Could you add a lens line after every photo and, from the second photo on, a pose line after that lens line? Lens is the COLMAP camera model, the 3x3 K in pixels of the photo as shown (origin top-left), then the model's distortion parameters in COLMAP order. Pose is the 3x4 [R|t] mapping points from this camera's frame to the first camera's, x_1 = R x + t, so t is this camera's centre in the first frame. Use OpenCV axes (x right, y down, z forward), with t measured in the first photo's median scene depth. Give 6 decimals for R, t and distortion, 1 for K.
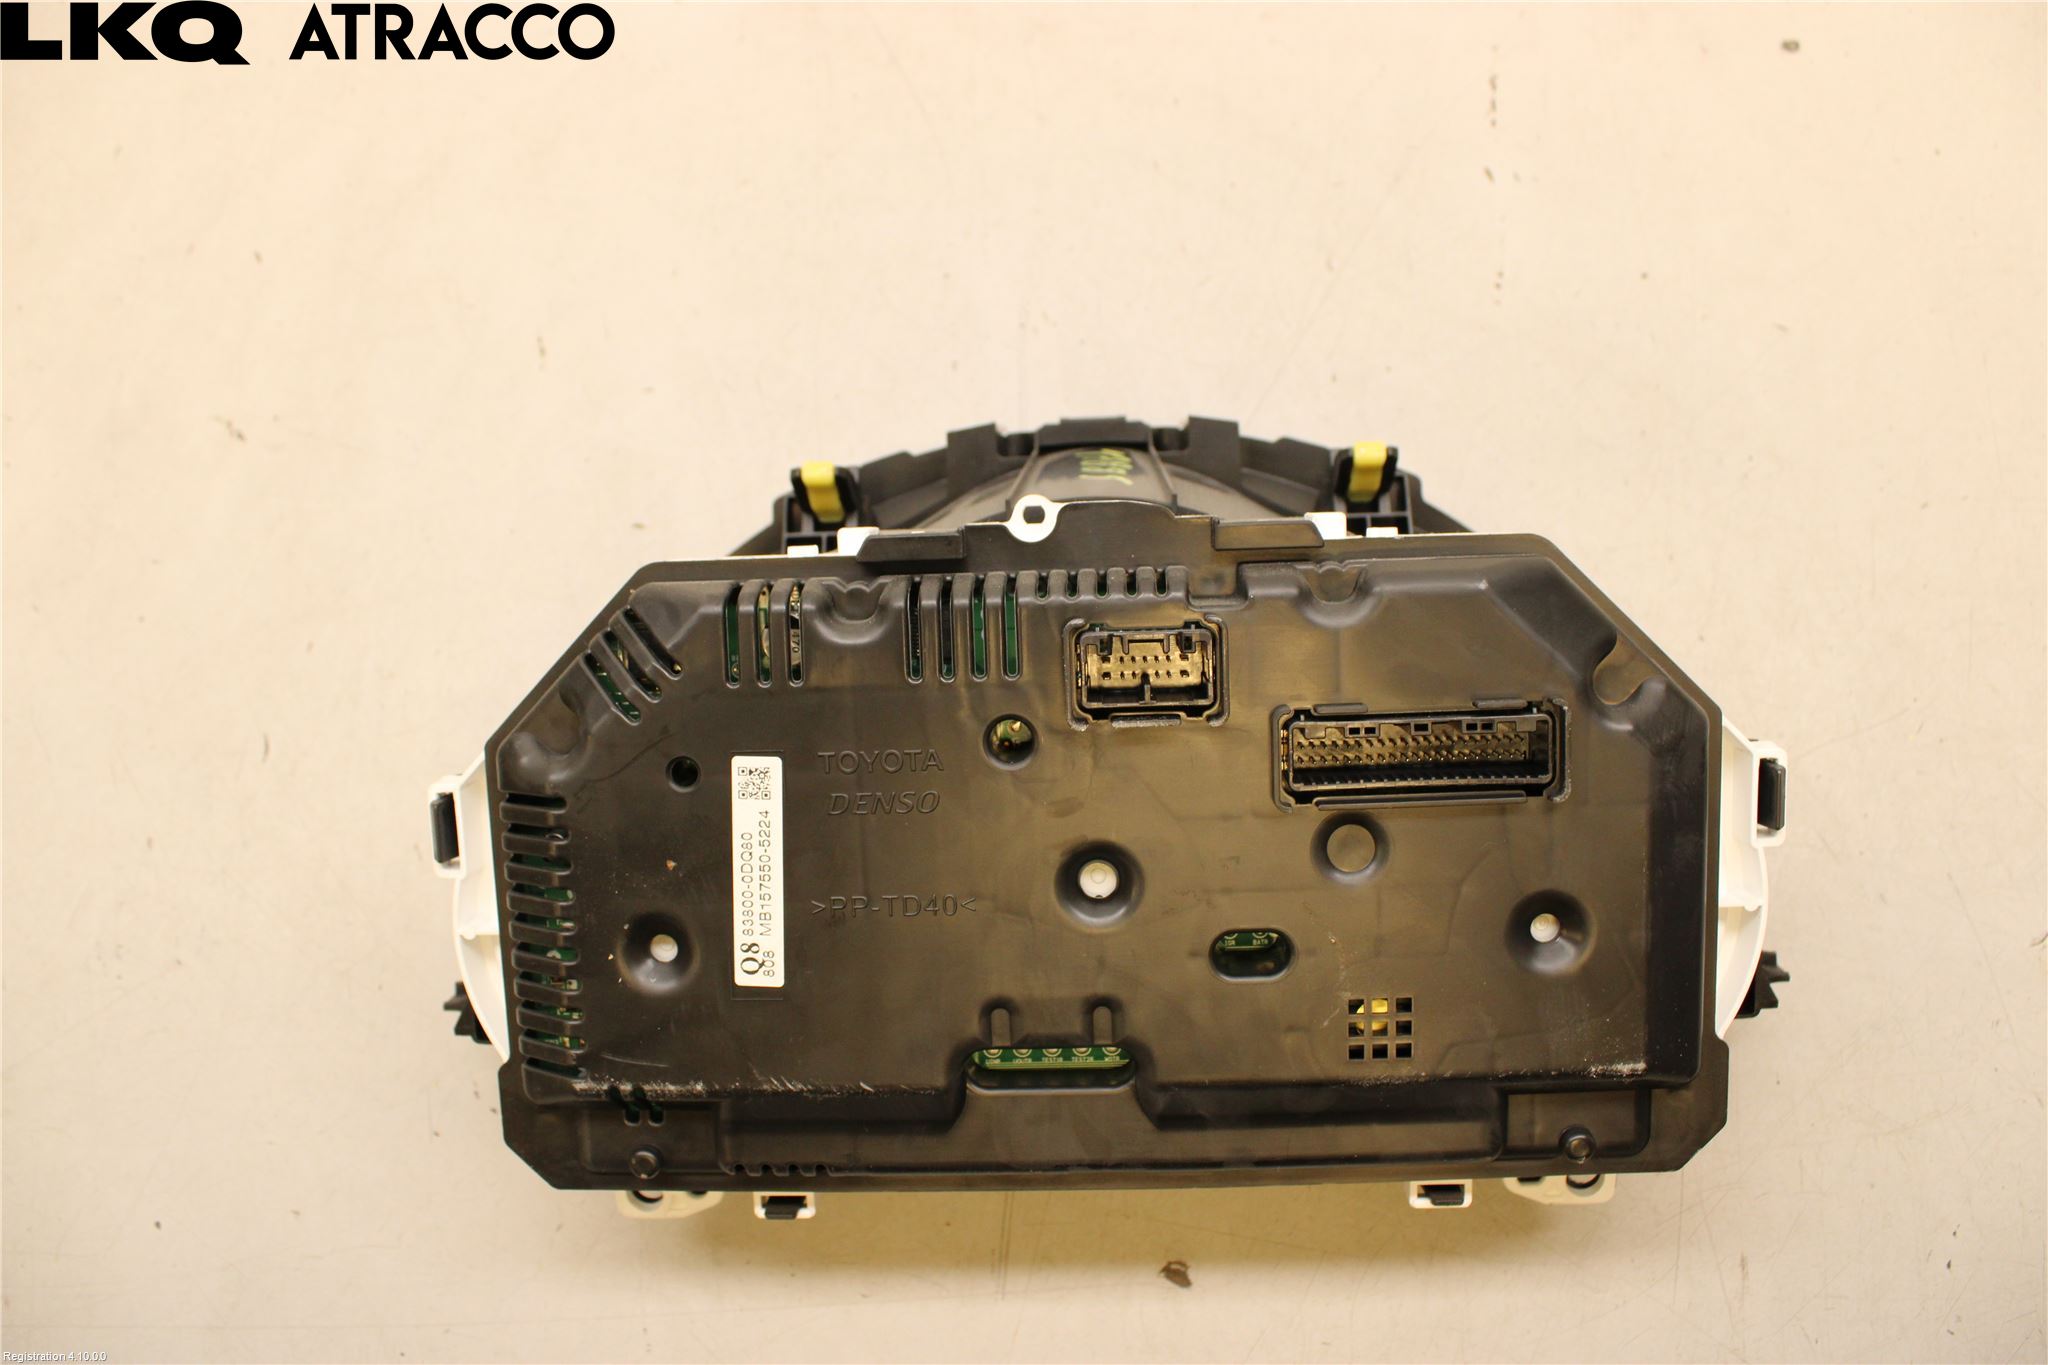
lens RADIAL K [[1686.9, 0, 1032.2], [0, 1686.9, 678.8], [0, 0, 1]] dist [-0.173255, 0.147262]
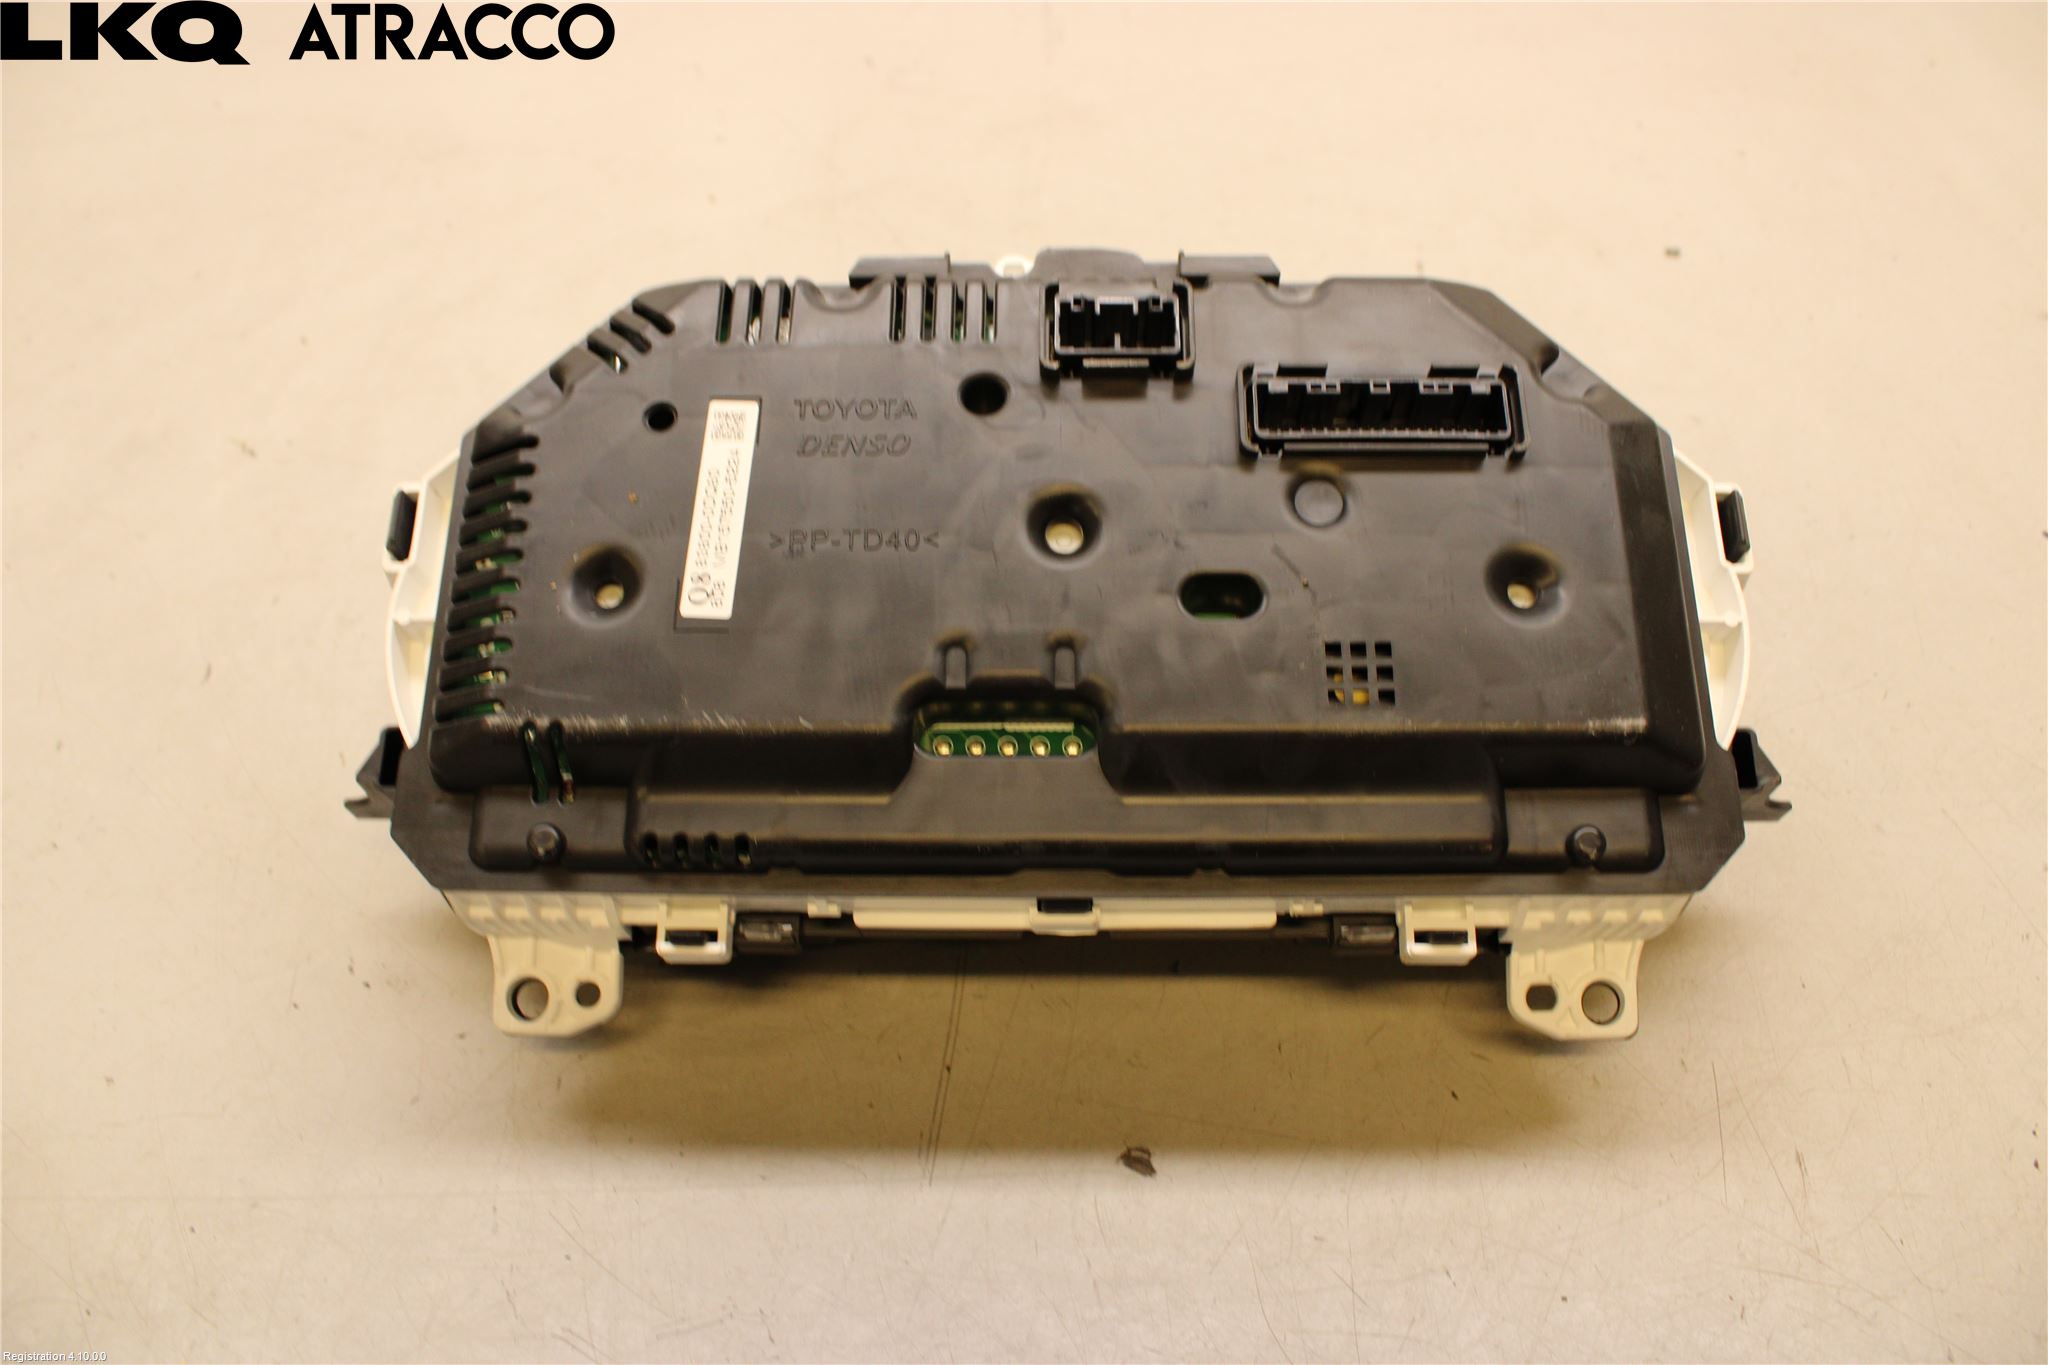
lens RADIAL K [[1686.9, 0, 1032.2], [0, 1686.9, 678.8], [0, 0, 1]] dist [-0.173255, 0.147262]
pose [[0.998549, 0.051209, 0.016658, 0.008234], [-0.037886, 0.887887, -0.458500, 0.643015], [-0.038270, 0.457203, 0.888538, 0.163306]]
